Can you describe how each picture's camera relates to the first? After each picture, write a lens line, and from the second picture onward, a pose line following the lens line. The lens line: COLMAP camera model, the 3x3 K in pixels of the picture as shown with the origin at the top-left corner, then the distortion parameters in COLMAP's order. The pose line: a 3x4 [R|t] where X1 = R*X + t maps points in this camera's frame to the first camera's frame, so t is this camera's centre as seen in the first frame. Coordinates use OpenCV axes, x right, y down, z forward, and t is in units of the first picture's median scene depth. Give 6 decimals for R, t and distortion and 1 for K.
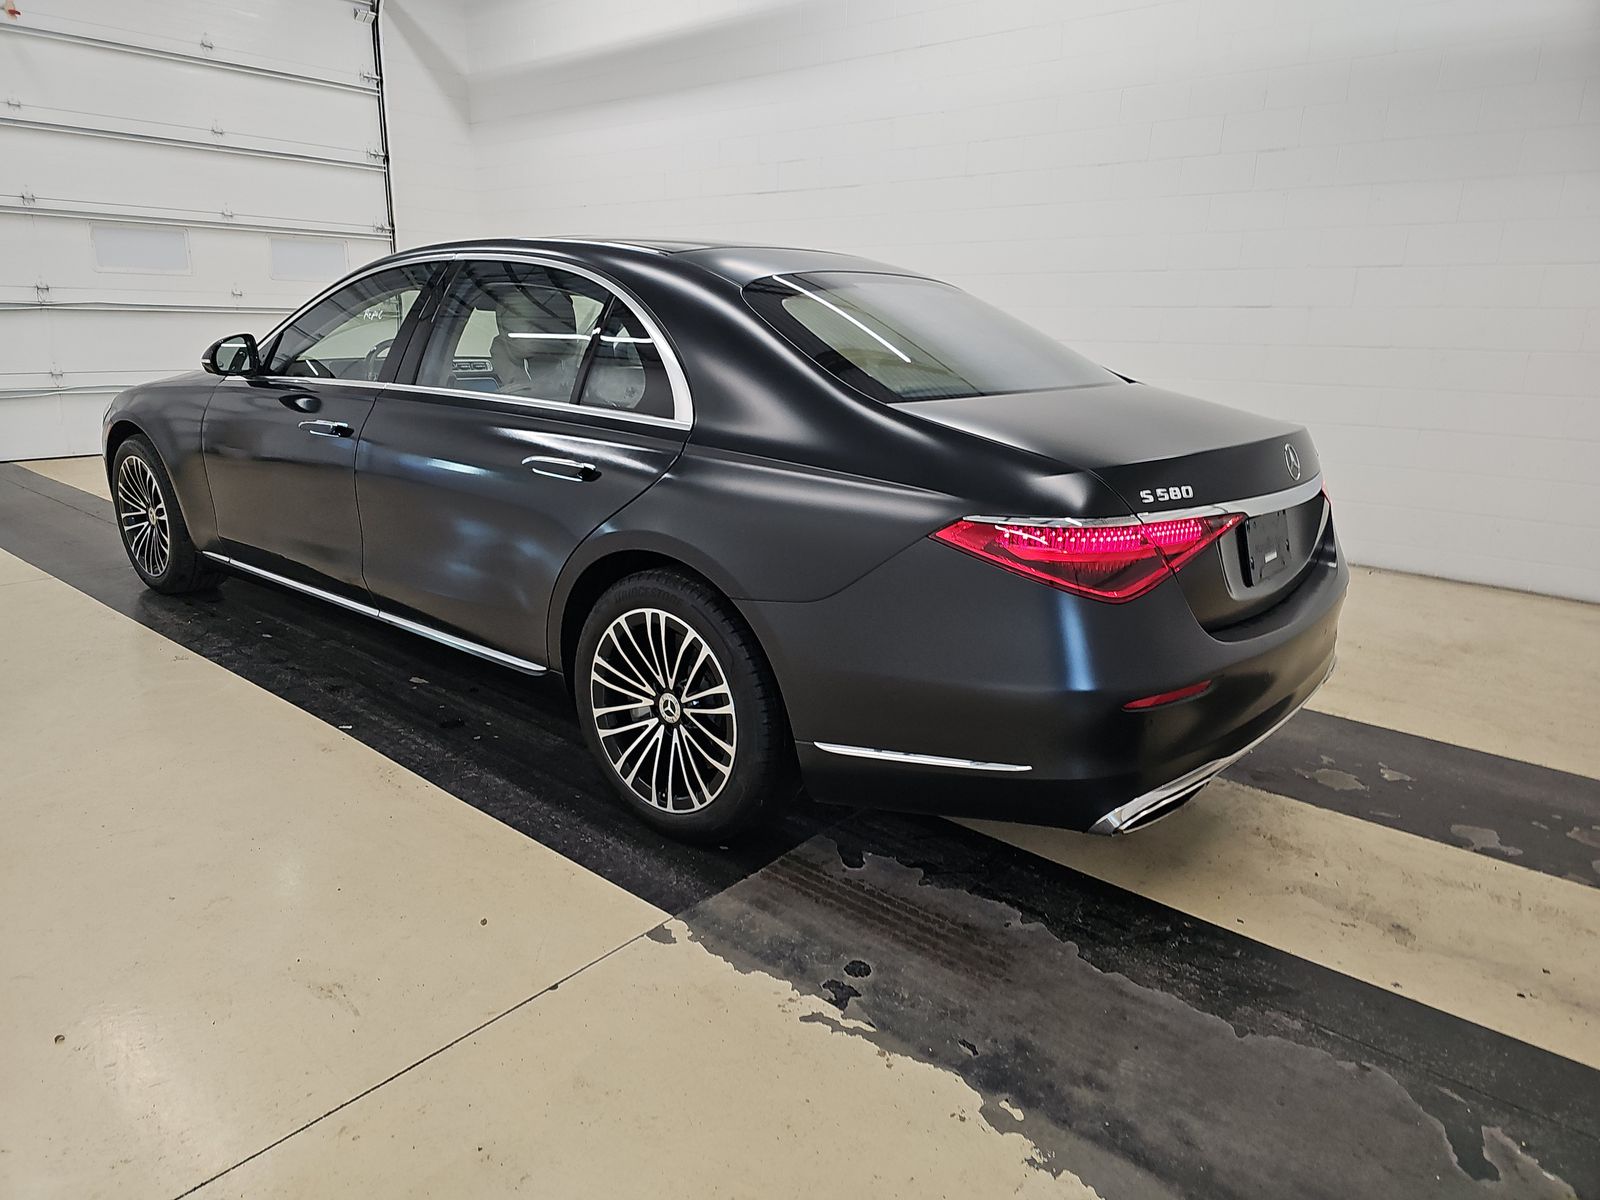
lens RADIAL K [[1055.5, 0, 796.1], [0, 1055.5, 595.2], [0, 0, 1]] dist [0.052339, -0.050130]
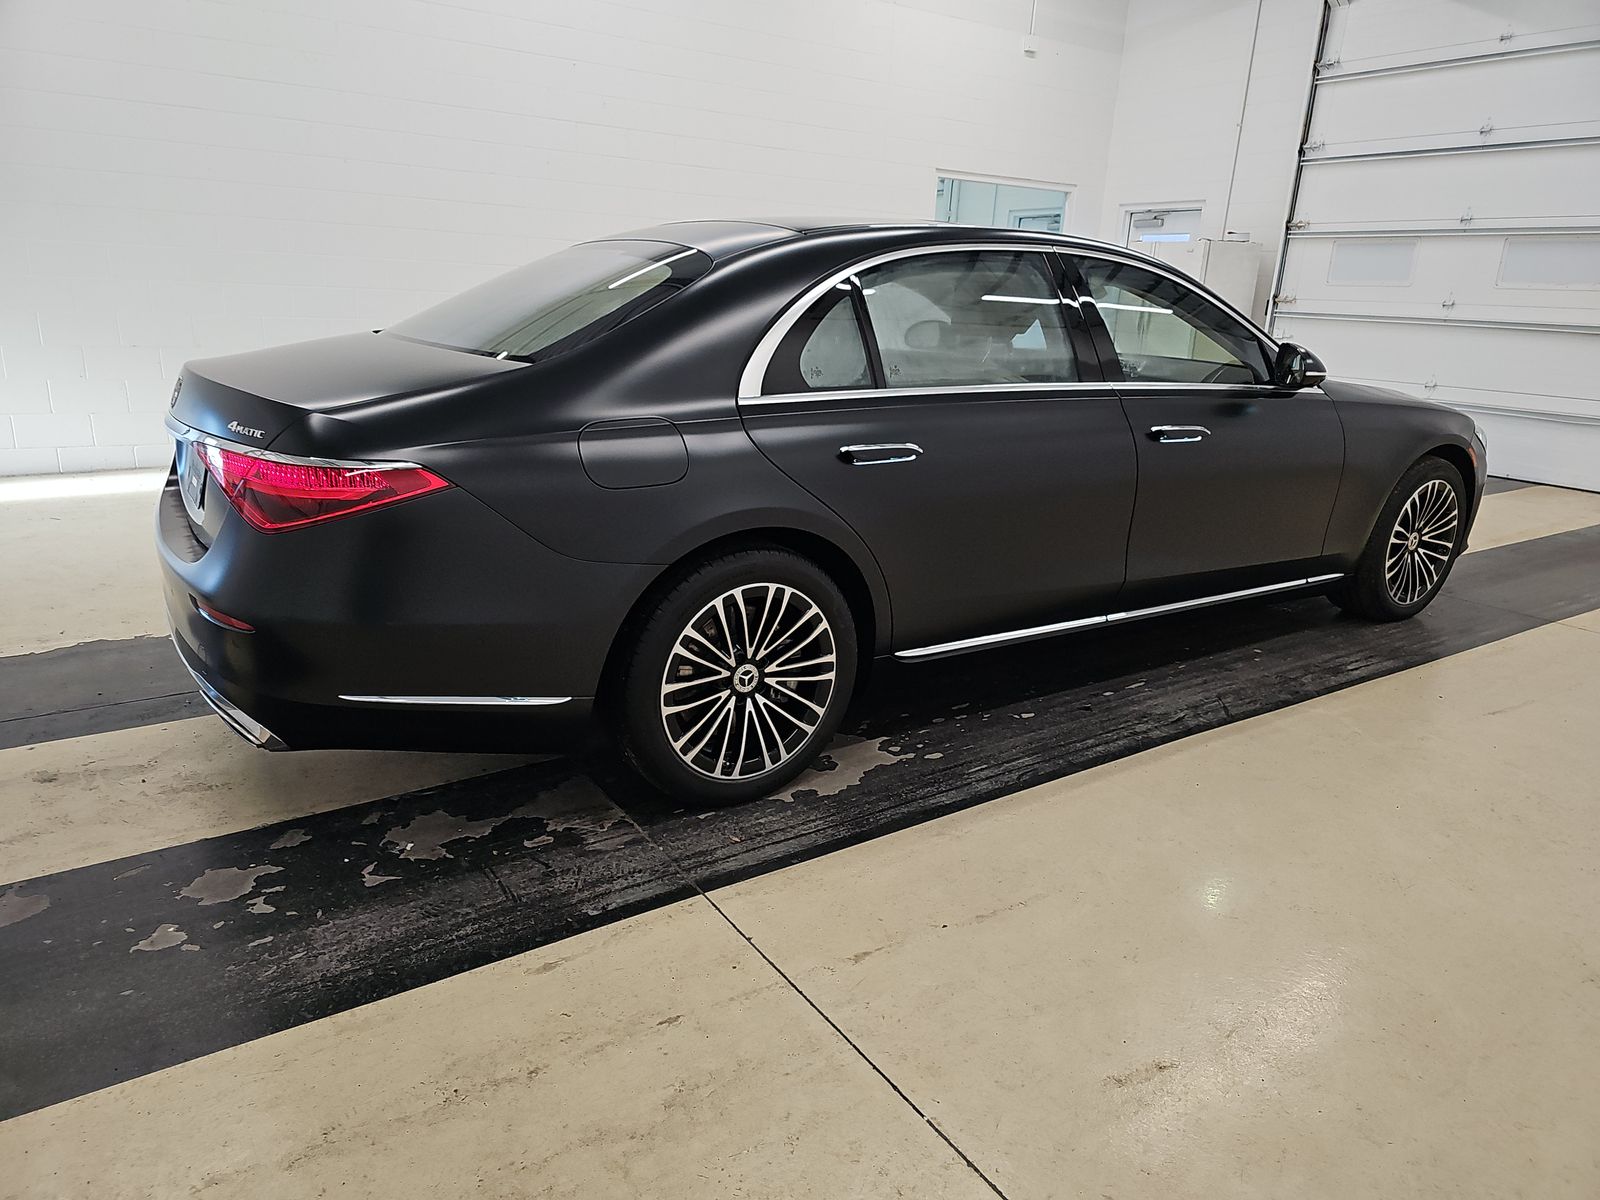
lens RADIAL K [[1055.5, 0, 796.1], [0, 1055.5, 595.2], [0, 0, 1]] dist [0.052339, -0.050130]
pose [[-0.286293, 0.236803, -0.928418, 1.314850], [-0.287940, 0.902924, 0.319092, -0.457654], [0.913853, 0.358683, -0.190315, 1.824169]]
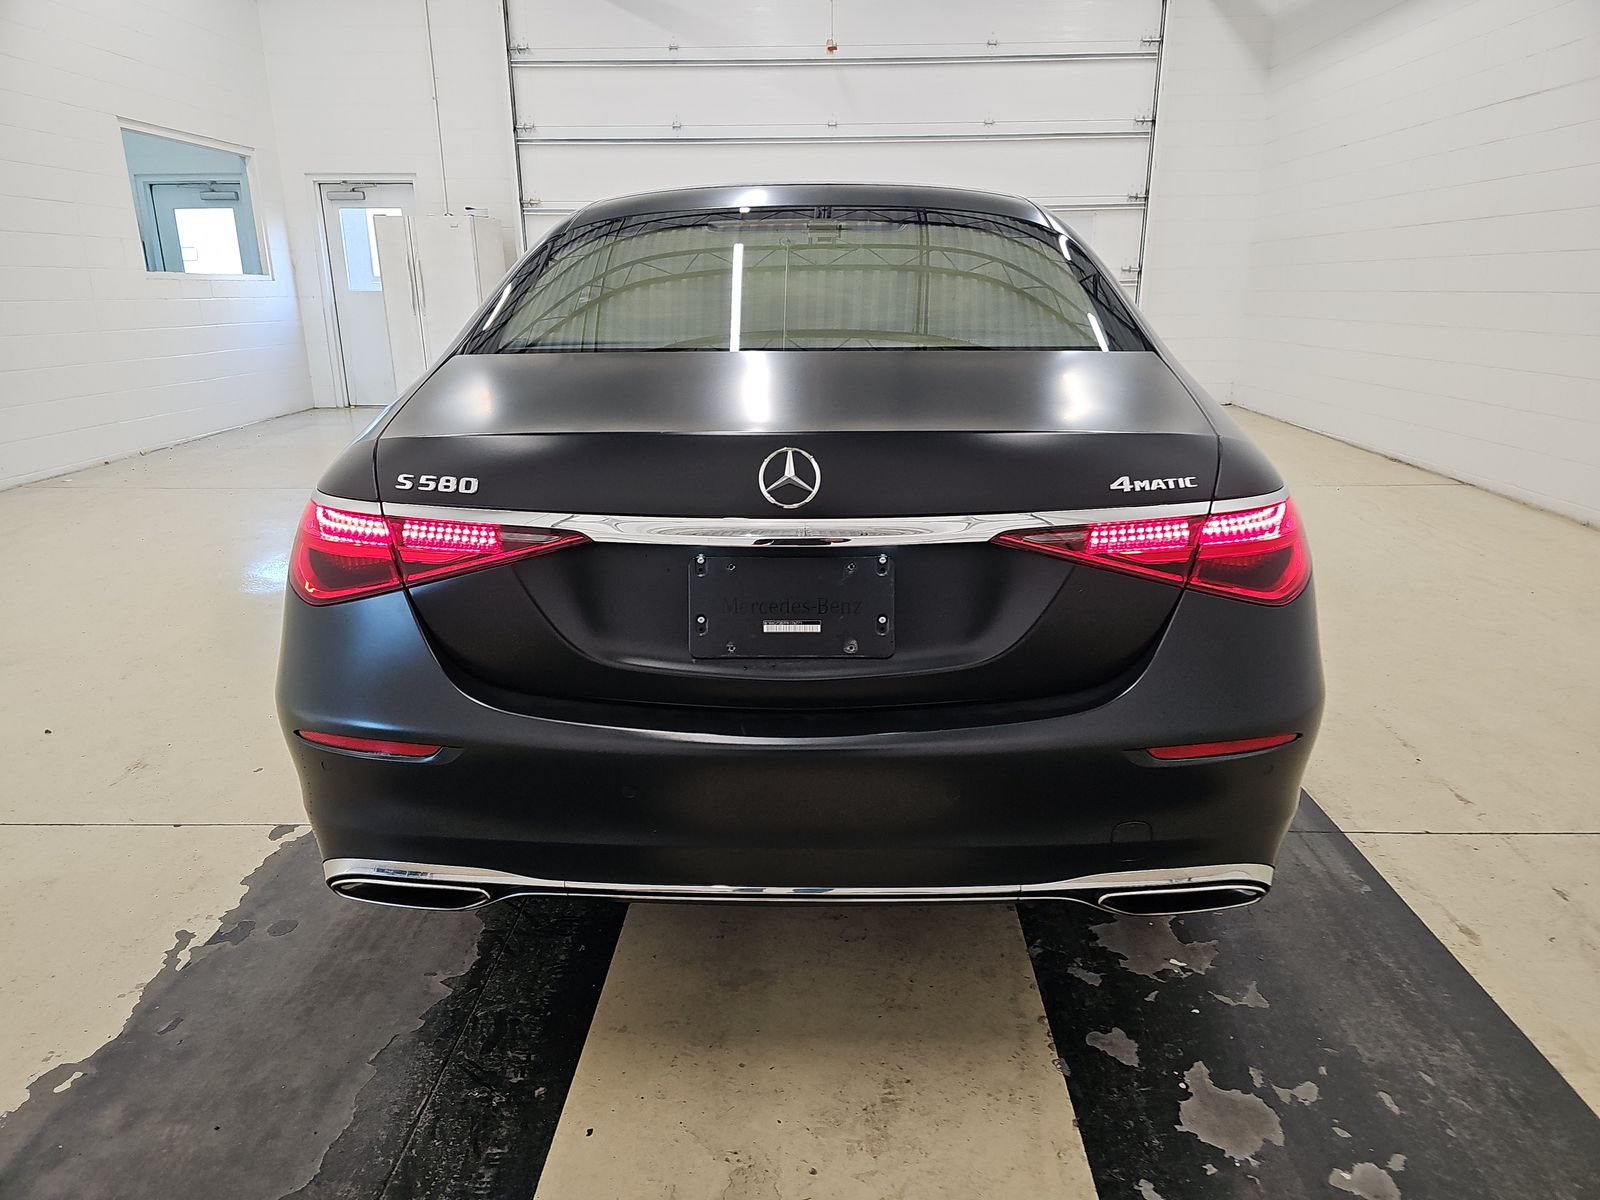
lens RADIAL K [[1055.5, 0, 796.1], [0, 1055.5, 595.2], [0, 0, 1]] dist [0.052339, -0.050130]
pose [[0.625709, 0.194735, -0.755358, 0.915565], [-0.180178, 0.978233, 0.102940, -0.119317], [0.758962, 0.071689, 0.647176, 0.614853]]
